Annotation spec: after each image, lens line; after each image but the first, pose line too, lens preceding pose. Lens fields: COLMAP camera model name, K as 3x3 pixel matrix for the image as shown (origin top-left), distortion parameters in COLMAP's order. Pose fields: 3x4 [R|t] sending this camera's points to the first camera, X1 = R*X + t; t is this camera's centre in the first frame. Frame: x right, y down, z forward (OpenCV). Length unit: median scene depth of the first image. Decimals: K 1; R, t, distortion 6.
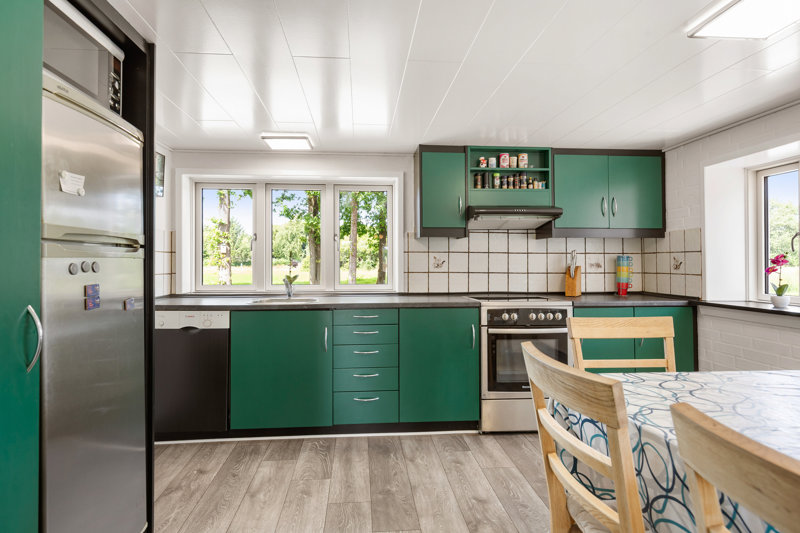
lens RADIAL K [[477.6, 0, 399.2], [0, 477.6, 257.0], [0, 0, 1]] dist [-0.000625, -0.000210]
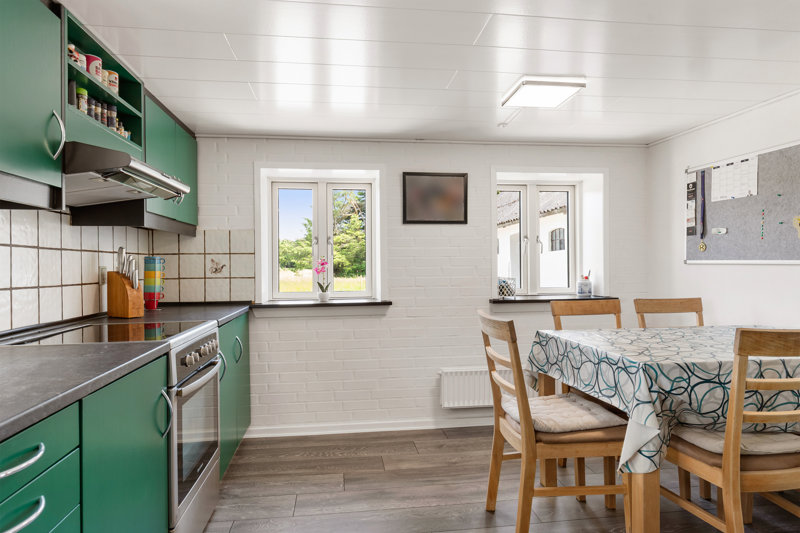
lens RADIAL K [[468.6, 0, 400.0], [0, 468.6, 266.5], [0, 0, 1]] dist [0.000713, 0.000120]
pose [[-0.043136, -0.007630, 0.999040, -0.316213], [-0.002015, 0.999969, 0.007550, 0.006915], [-0.999067, -0.001687, -0.043150, 0.704822]]
